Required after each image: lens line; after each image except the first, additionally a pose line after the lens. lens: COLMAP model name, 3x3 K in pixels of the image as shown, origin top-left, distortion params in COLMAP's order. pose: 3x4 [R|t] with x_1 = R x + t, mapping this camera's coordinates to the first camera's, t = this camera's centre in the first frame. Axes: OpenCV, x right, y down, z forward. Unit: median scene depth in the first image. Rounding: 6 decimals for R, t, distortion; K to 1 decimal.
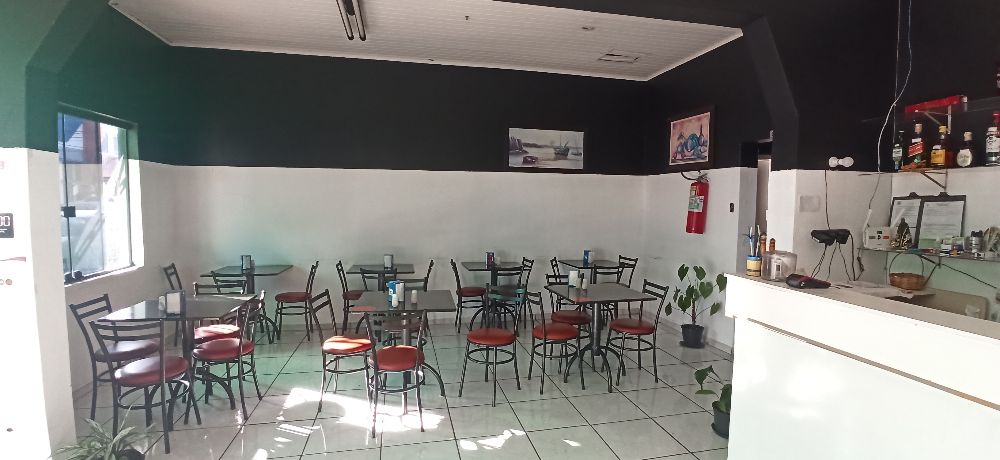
lens RADIAL K [[464.4, 0, 500.0], [0, 464.4, 230.0], [0, 0, 1]] dist [-0.030588, 0.014919]
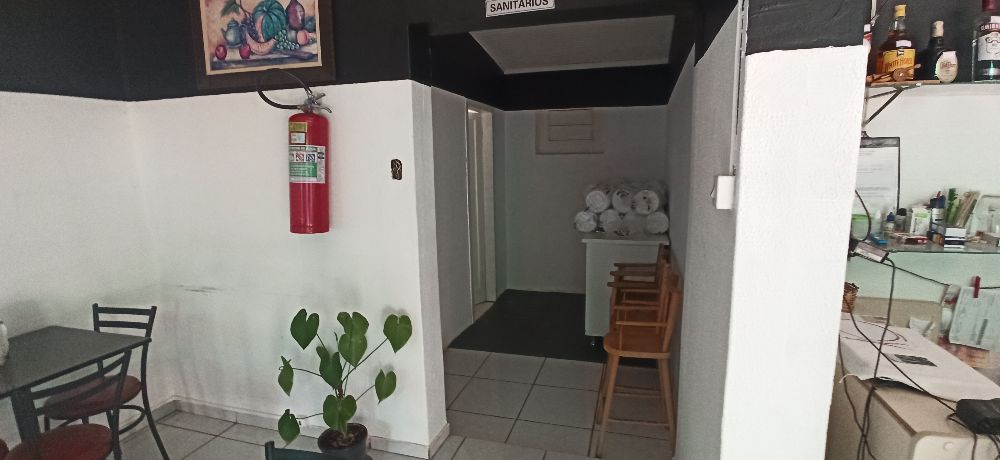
lens RADIAL K [[508.5, 0, 464.7], [0, 508.5, 232.6], [0, 0, 1]] dist [-0.039177, -0.000325]
pose [[0.524284, -0.155087, 0.837302, 0.095945], [0.081364, 0.987900, 0.132034, -0.044536], [-0.847648, -0.001097, 0.530558, 0.621088]]
